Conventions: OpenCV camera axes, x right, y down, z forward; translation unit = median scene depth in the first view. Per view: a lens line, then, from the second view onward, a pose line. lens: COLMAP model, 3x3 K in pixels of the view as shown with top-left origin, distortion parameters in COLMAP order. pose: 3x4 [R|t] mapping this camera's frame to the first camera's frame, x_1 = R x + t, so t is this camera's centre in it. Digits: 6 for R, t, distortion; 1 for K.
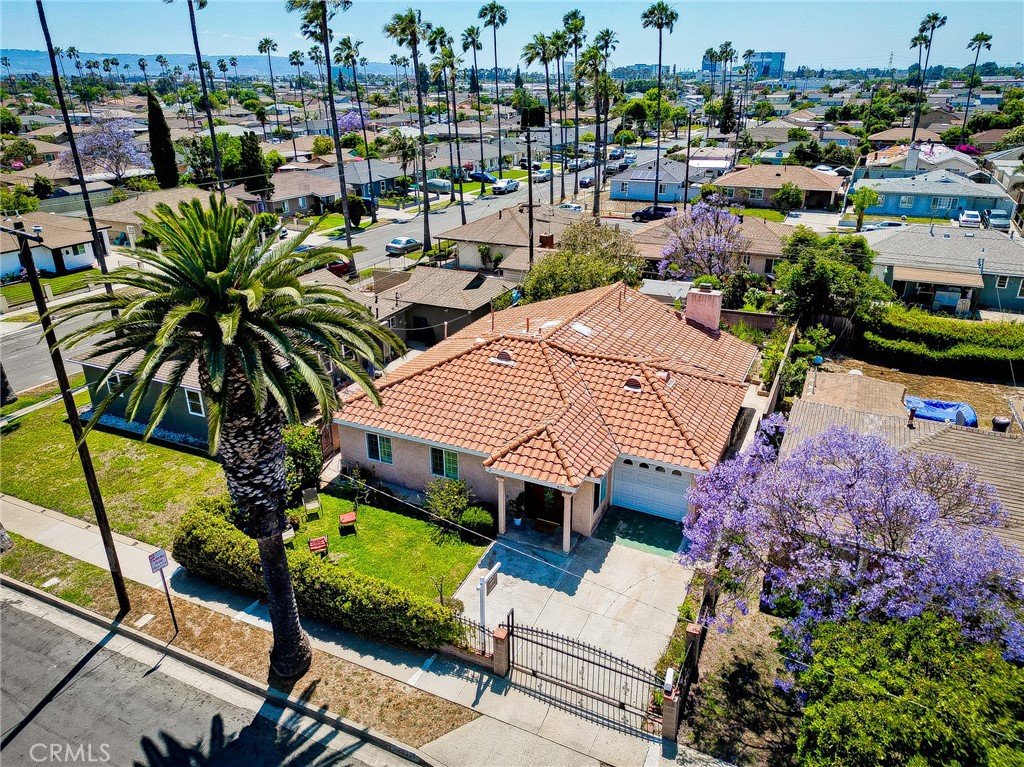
lens RADIAL K [[715.3, 0, 509.1], [0, 715.3, 380.0], [0, 0, 1]] dist [0.063971, -0.014652]
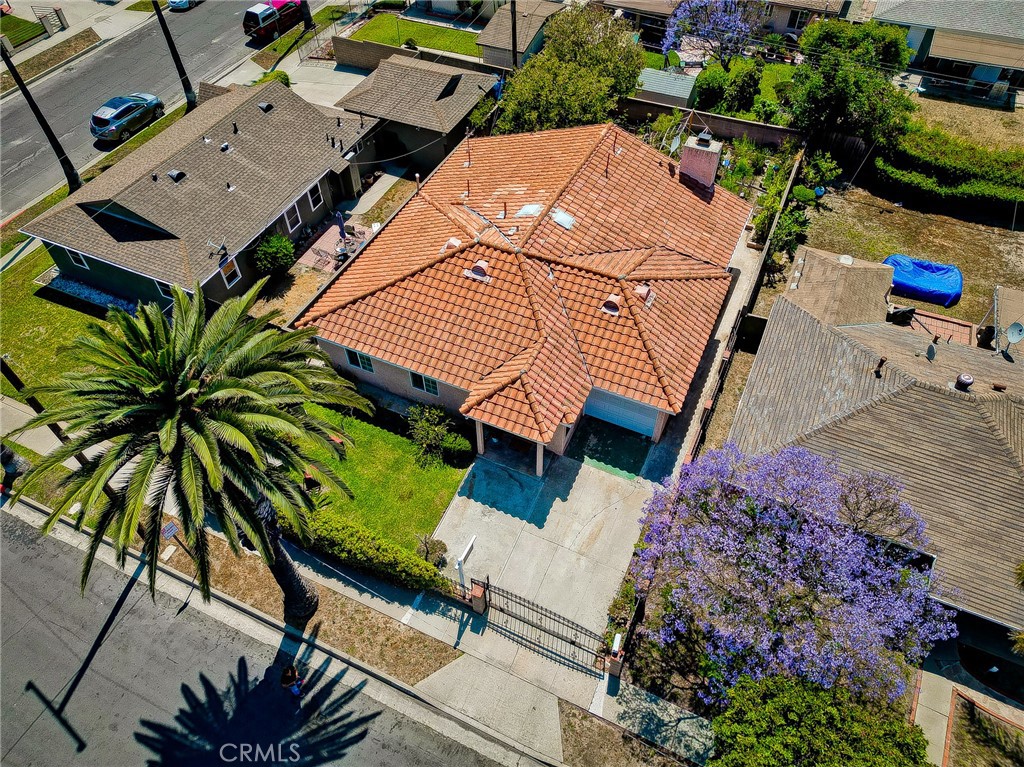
lens RADIAL K [[715.3, 0, 512.6], [0, 715.3, 382.3], [0, 0, 1]] dist [0.063971, -0.014652]
pose [[0.999873, -0.015007, 0.005379, 0.034148], [0.010972, 0.892591, 0.450734, -0.372577], [-0.011565, -0.450617, 0.892642, 0.086504]]
